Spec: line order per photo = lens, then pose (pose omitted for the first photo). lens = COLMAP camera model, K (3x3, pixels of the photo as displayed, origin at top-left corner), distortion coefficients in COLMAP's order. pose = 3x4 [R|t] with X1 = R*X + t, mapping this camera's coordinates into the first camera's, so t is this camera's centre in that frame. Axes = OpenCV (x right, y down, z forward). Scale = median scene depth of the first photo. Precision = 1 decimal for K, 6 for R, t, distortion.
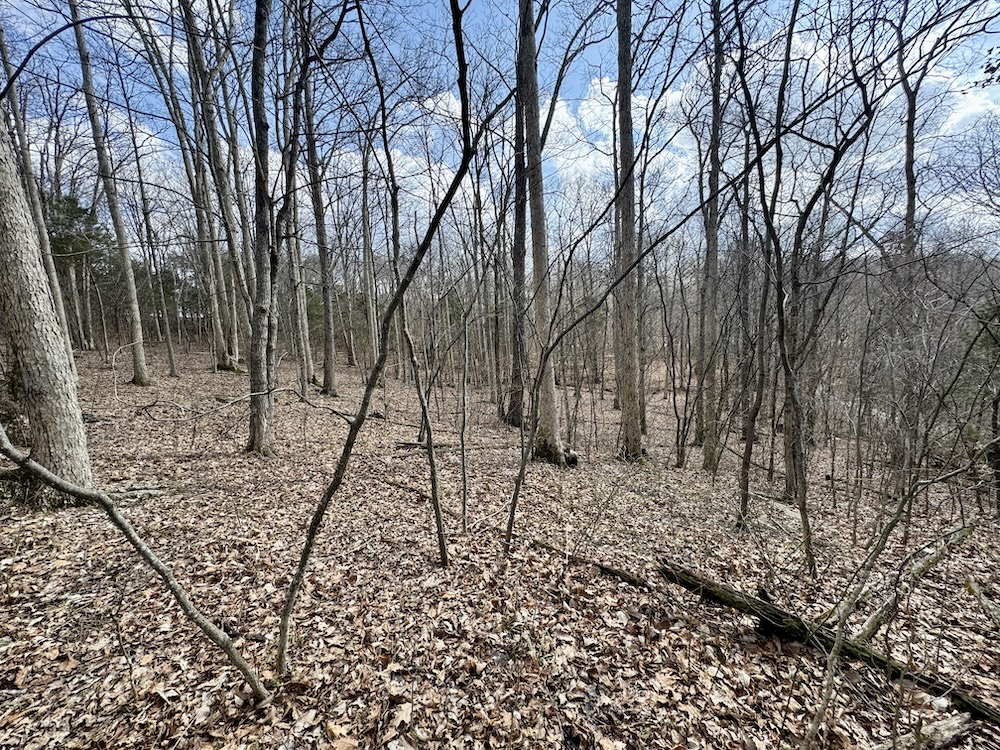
lens RADIAL K [[404.2, 0, 498.2], [0, 404.2, 370.6], [0, 0, 1]] dist [-0.001688, -0.000108]
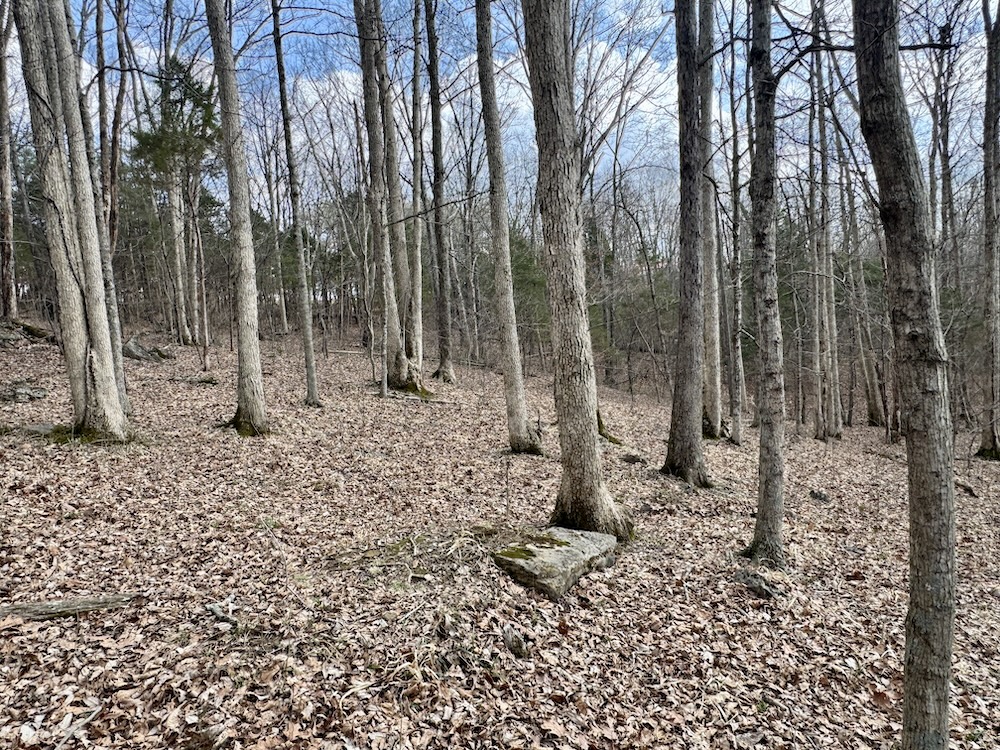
lens RADIAL K [[636.8, 0, 501.1], [0, 636.8, 378.5], [0, 0, 1]] dist [0.002334, 0.000200]
pose [[0.935531, 0.016829, -0.352844, -0.317544], [-0.020154, 0.999780, -0.005752, -0.012454], [0.352670, 0.012492, 0.935664, 0.364867]]
